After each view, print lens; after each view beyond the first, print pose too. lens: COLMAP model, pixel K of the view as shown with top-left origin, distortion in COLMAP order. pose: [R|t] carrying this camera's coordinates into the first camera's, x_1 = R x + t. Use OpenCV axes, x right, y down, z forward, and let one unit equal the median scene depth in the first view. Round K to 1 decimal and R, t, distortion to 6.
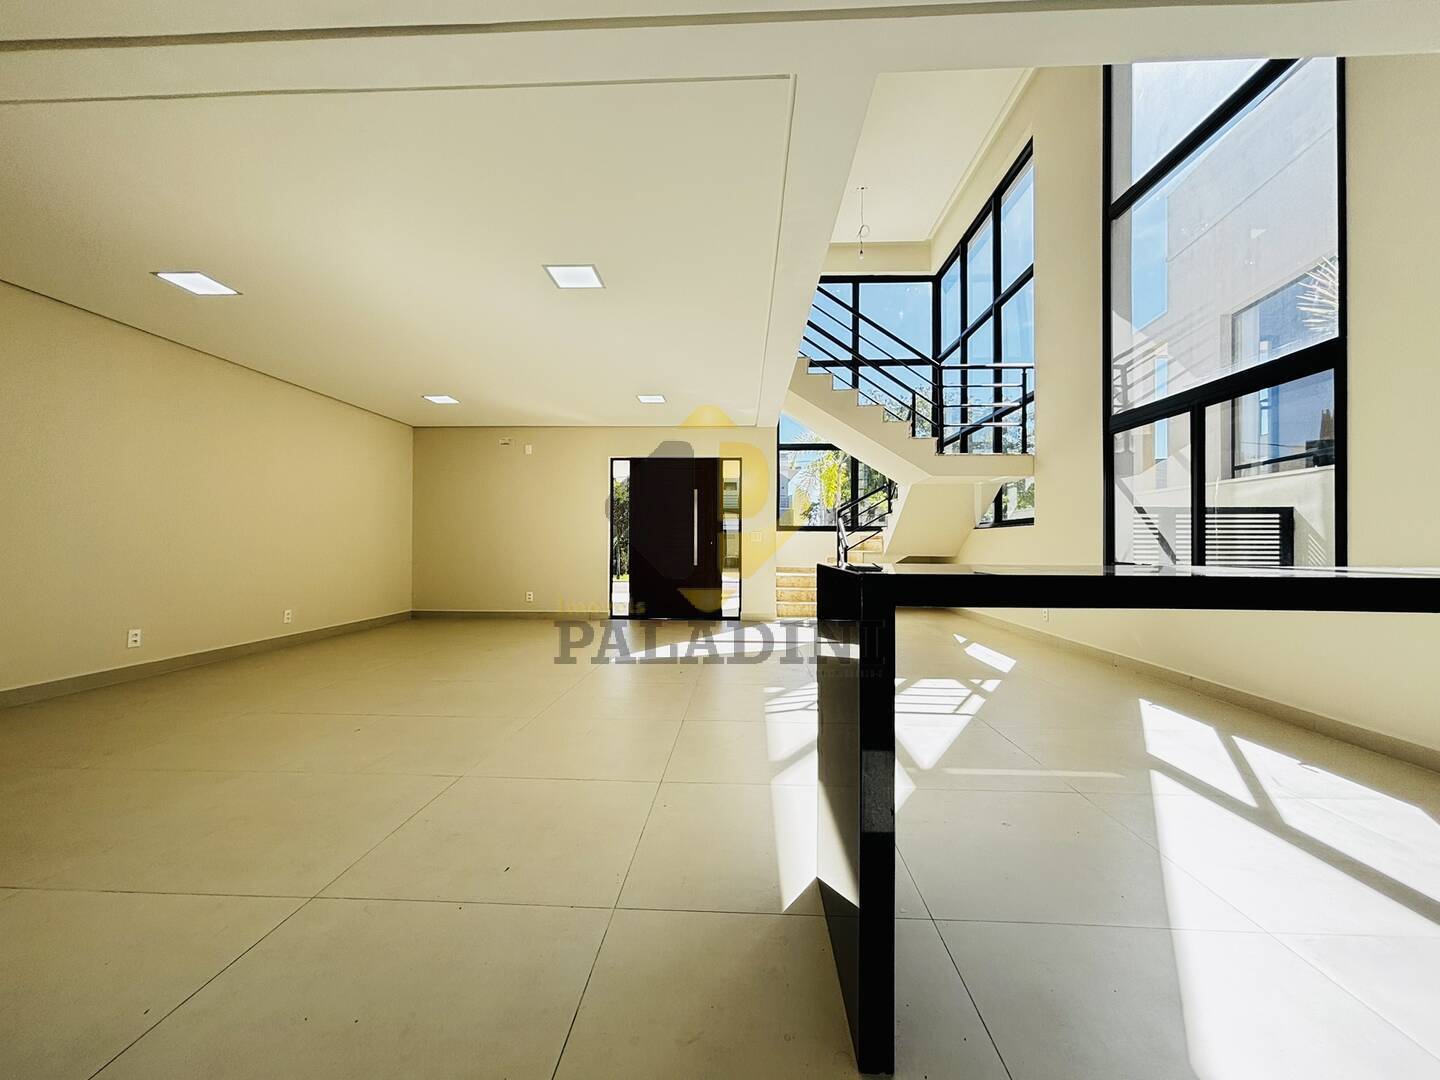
lens RADIAL K [[583.3, 0, 720.0], [0, 583.3, 540.0], [0, 0, 1]] dist [-0.001431, 0.000346]
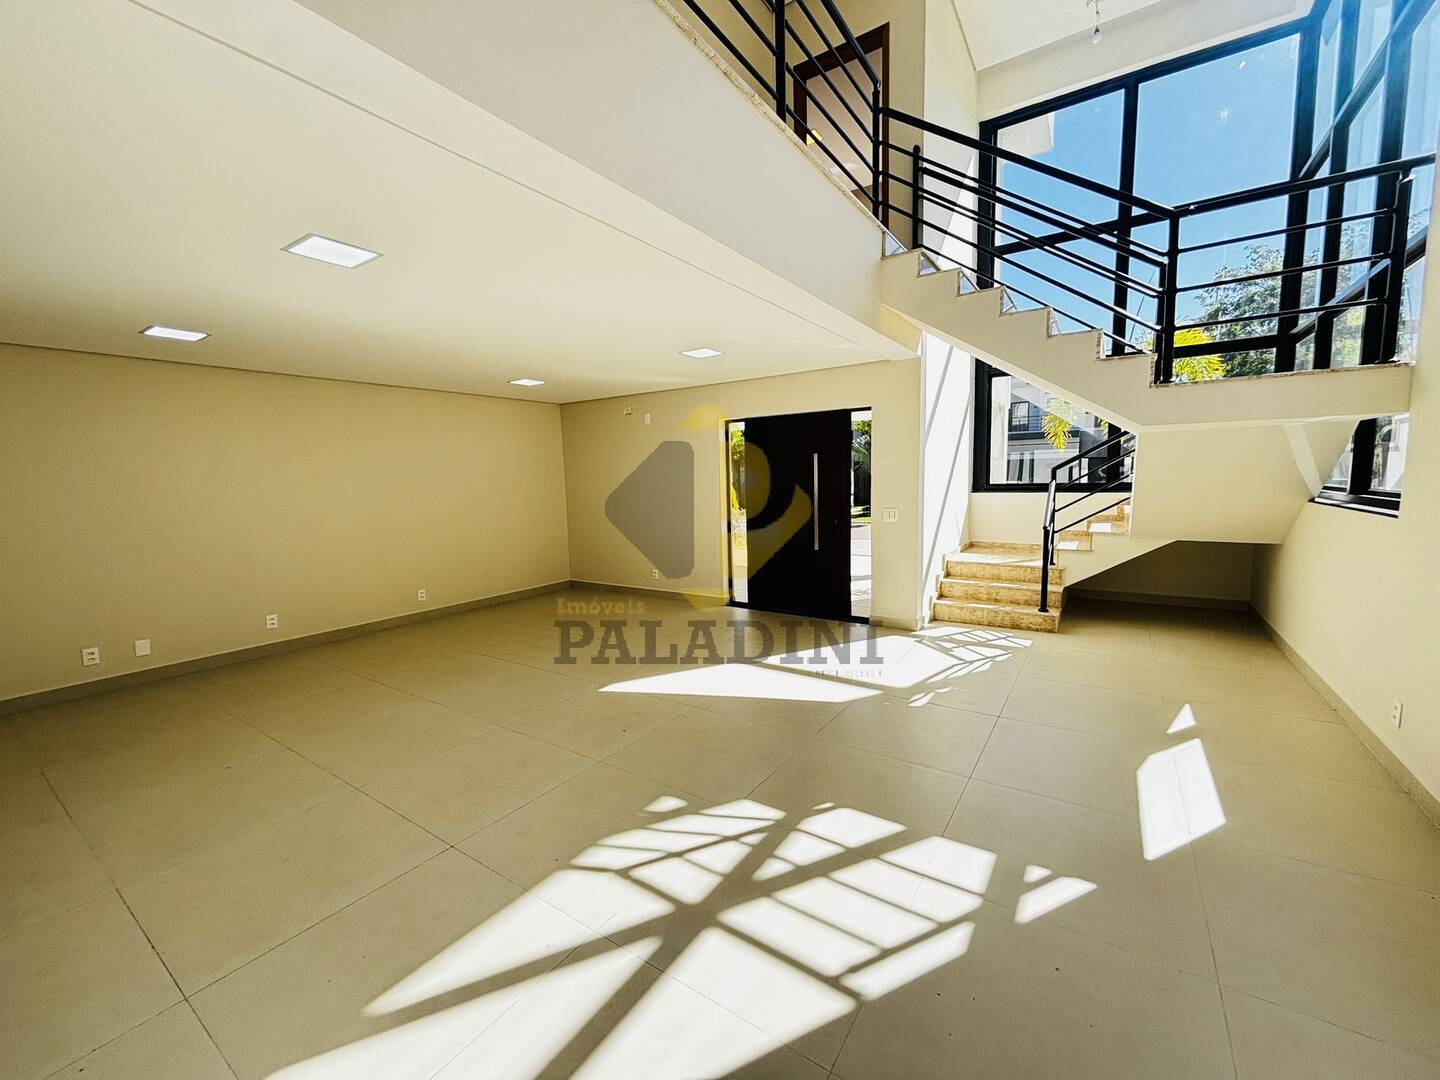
lens RADIAL K [[583.3, 0, 720.0], [0, 583.3, 540.0], [0, 0, 1]] dist [-0.001431, 0.000346]
pose [[0.852391, 0.031853, -0.521933, 0.271265], [0.033513, 0.992763, 0.115320, -0.068990], [0.521829, -0.115789, 0.845155, 0.267654]]
